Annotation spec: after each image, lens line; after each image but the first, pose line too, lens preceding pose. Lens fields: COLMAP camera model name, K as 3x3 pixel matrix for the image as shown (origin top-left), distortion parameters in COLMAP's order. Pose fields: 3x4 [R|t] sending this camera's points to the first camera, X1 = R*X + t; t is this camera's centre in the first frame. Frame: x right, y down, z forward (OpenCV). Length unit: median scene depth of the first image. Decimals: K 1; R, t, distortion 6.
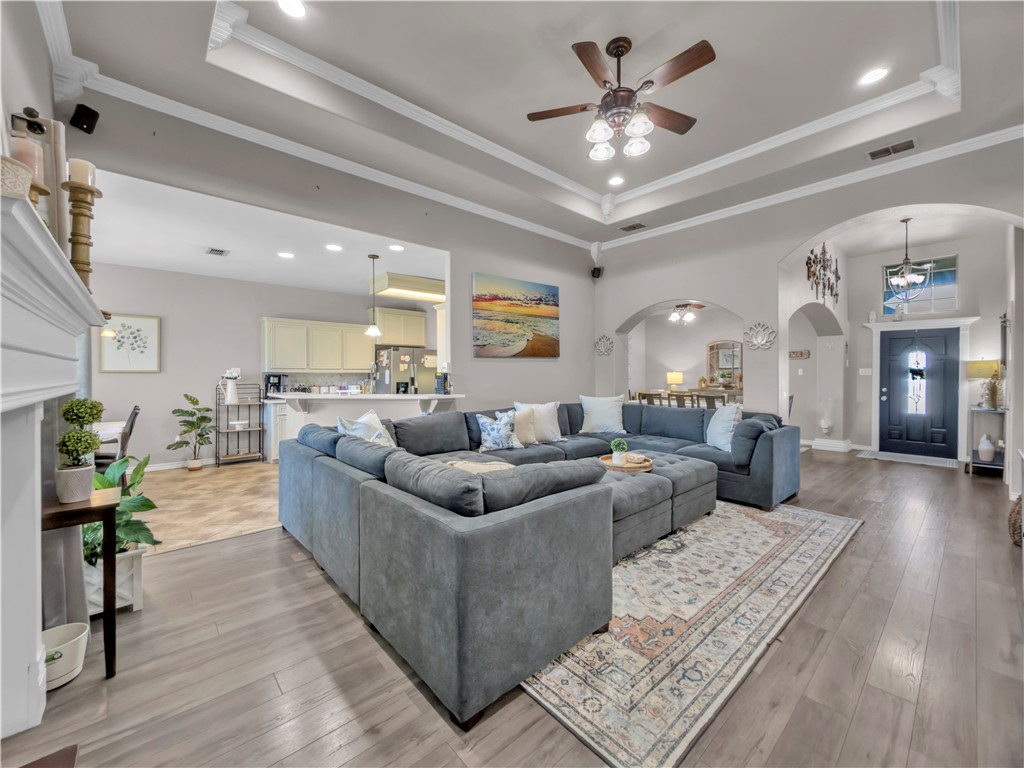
lens RADIAL K [[416.6, 0, 508.6], [0, 416.6, 376.5], [0, 0, 1]] dist [0.000761, 0.000418]
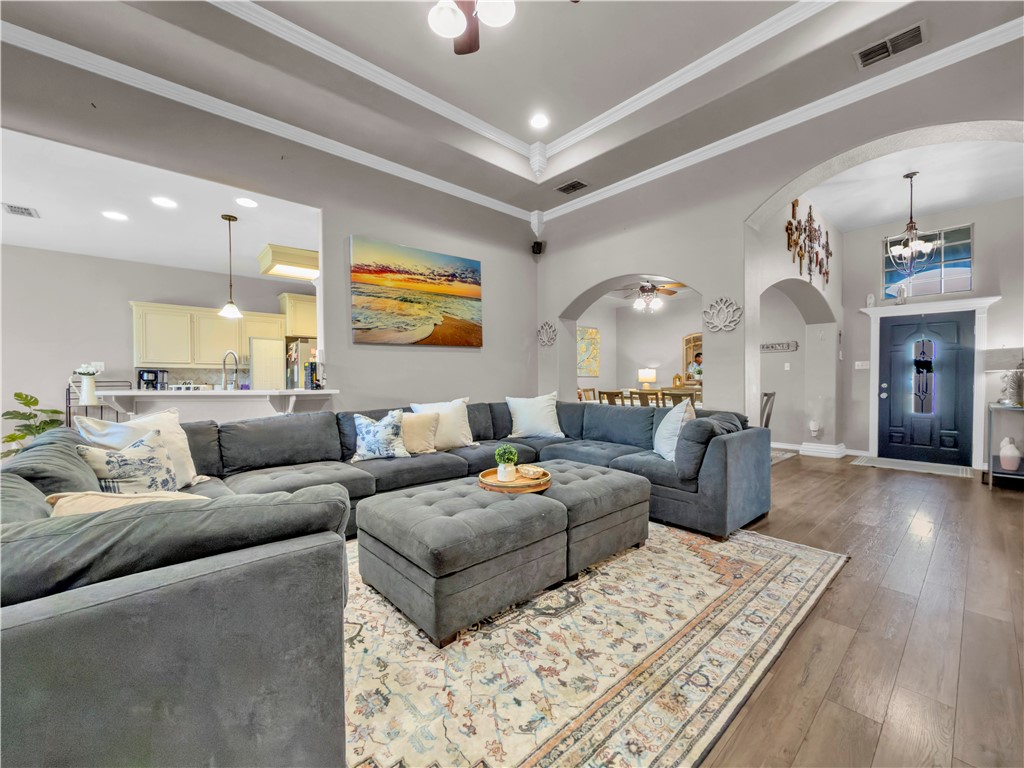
lens RADIAL K [[420.2, 0, 491.5], [0, 420.2, 385.0], [0, 0, 1]] dist [0.000736, -0.000316]
pose [[0.999710, -0.006419, -0.023231, 0.174597], [0.006698, 0.999906, 0.011936, 0.022605], [0.023152, -0.012088, 0.999659, 0.180212]]
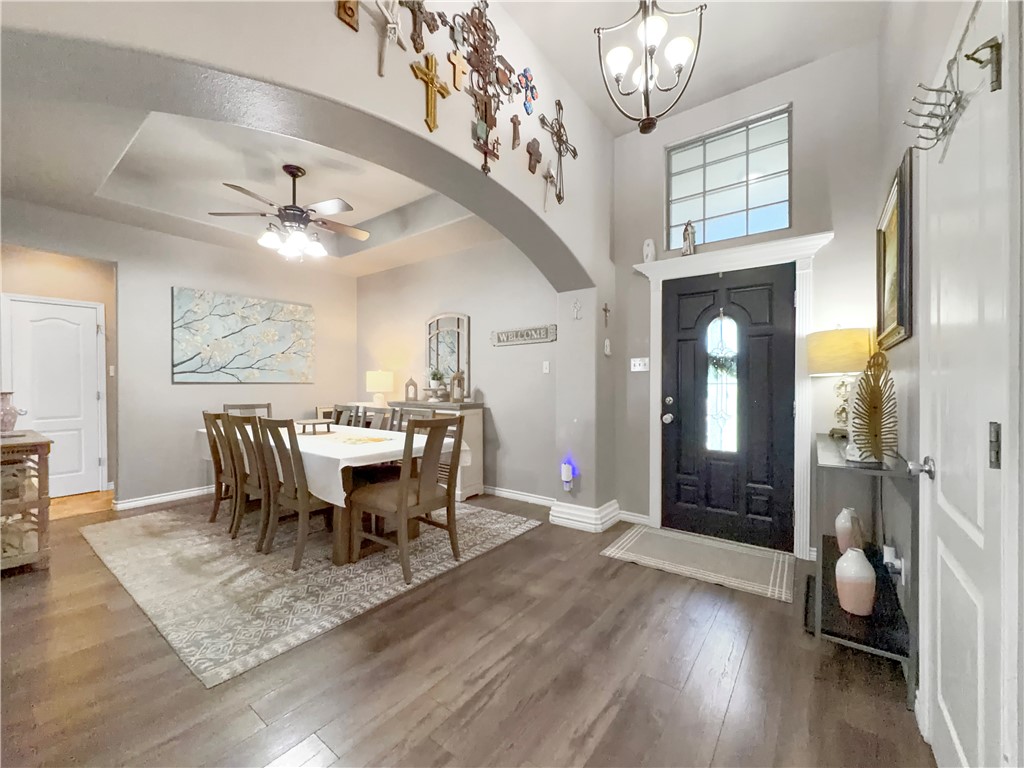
lens RADIAL K [[419.2, 0, 508.1], [0, 419.2, 387.1], [0, 0, 1]] dist [-0.000173, -0.000019]
pose [[0.980337, -0.007235, 0.197198, 0.937909], [0.006719, 0.999972, 0.003286, 0.020623], [-0.197216, -0.001897, 0.980358, 0.843998]]
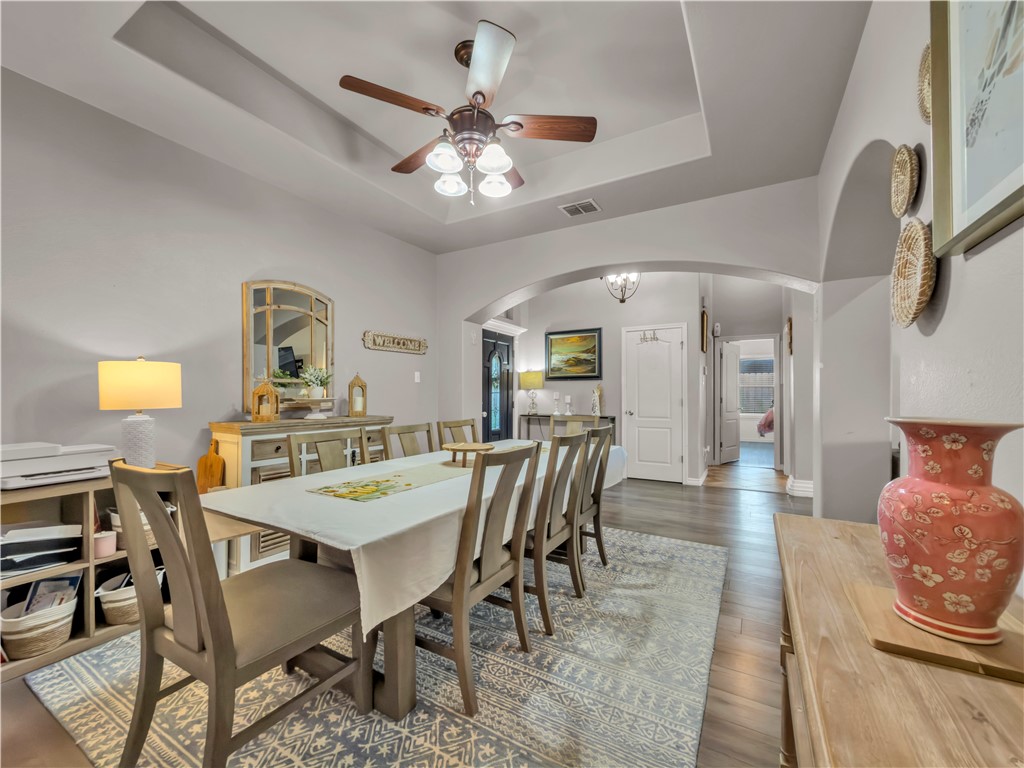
lens RADIAL K [[423.0, 0, 511.2], [0, 423.0, 395.6], [0, 0, 1]] dist [0.000143, 0.000001]
pose [[-0.326470, -0.006392, 0.945186, 0.207620], [0.003854, 0.999960, 0.008093, 0.016982], [-0.945200, 0.006285, -0.326432, 1.816979]]
